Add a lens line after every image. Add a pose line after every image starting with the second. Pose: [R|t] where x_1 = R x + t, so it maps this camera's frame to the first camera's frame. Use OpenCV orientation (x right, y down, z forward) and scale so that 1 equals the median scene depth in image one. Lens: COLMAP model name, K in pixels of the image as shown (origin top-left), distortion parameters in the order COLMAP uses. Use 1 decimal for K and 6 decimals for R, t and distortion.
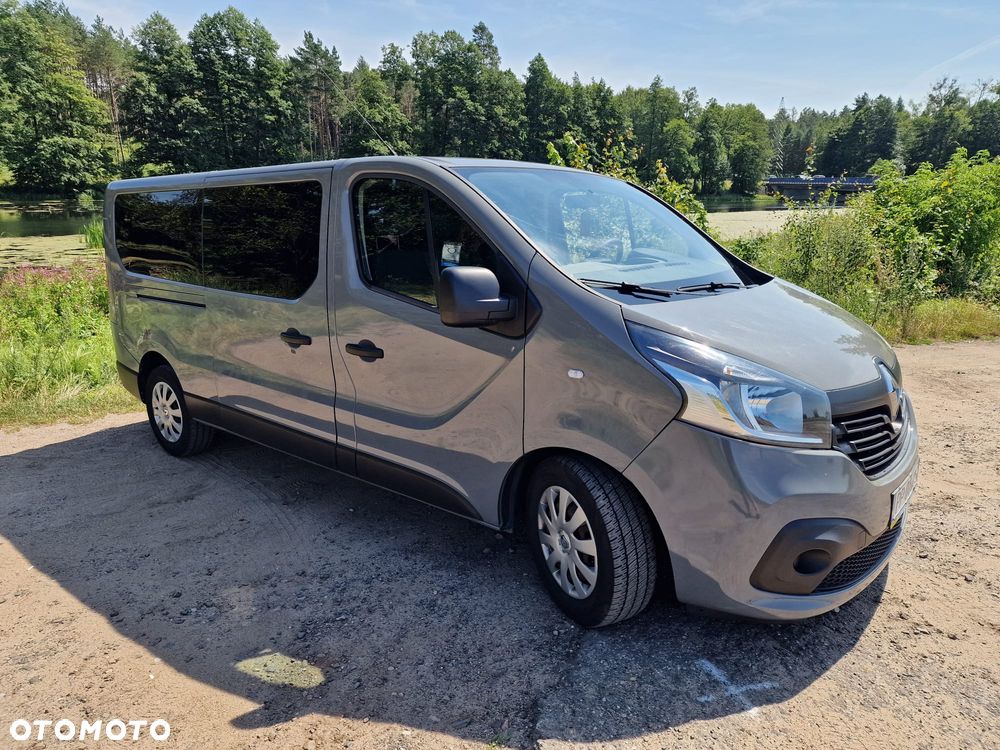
lens RADIAL K [[663.3, 0, 500.8], [0, 663.3, 374.8], [0, 0, 1]] dist [0.053732, -0.042127]
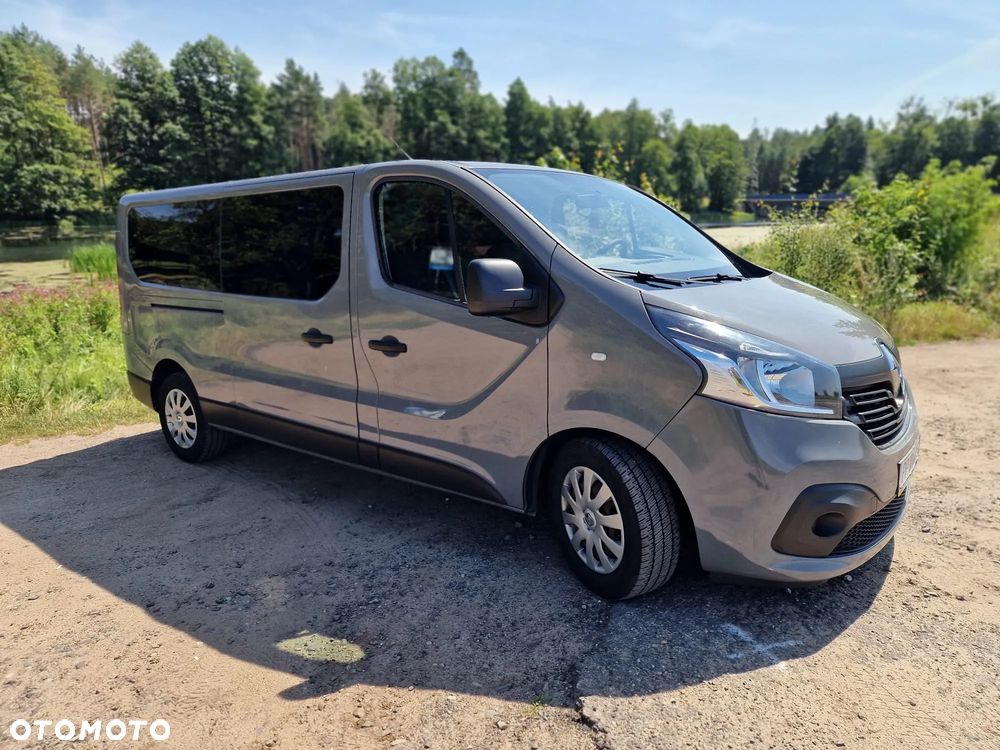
lens RADIAL K [[663.3, 0, 500.2], [0, 663.3, 370.9], [0, 0, 1]] dist [0.053732, -0.042127]
pose [[0.999563, -0.019843, 0.021916, -0.062718], [0.020593, 0.999192, -0.034519, 0.050560], [-0.021213, 0.034956, 0.999164, -0.049977]]
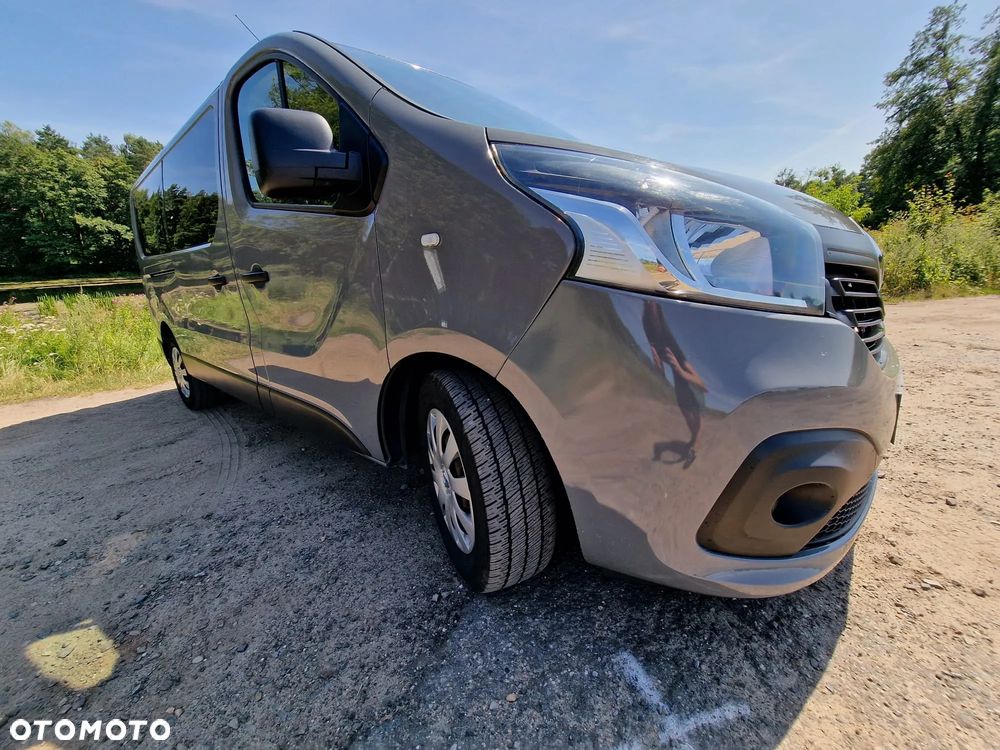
lens RADIAL K [[408.9, 0, 502.8], [0, 408.9, 373.8], [0, 0, 1]] dist [-0.003521, -0.000799]
pose [[0.998623, -0.040976, -0.032752, 0.181038], [0.041592, 0.998967, 0.018332, 0.121980], [0.031967, -0.019669, 0.999295, 0.528833]]
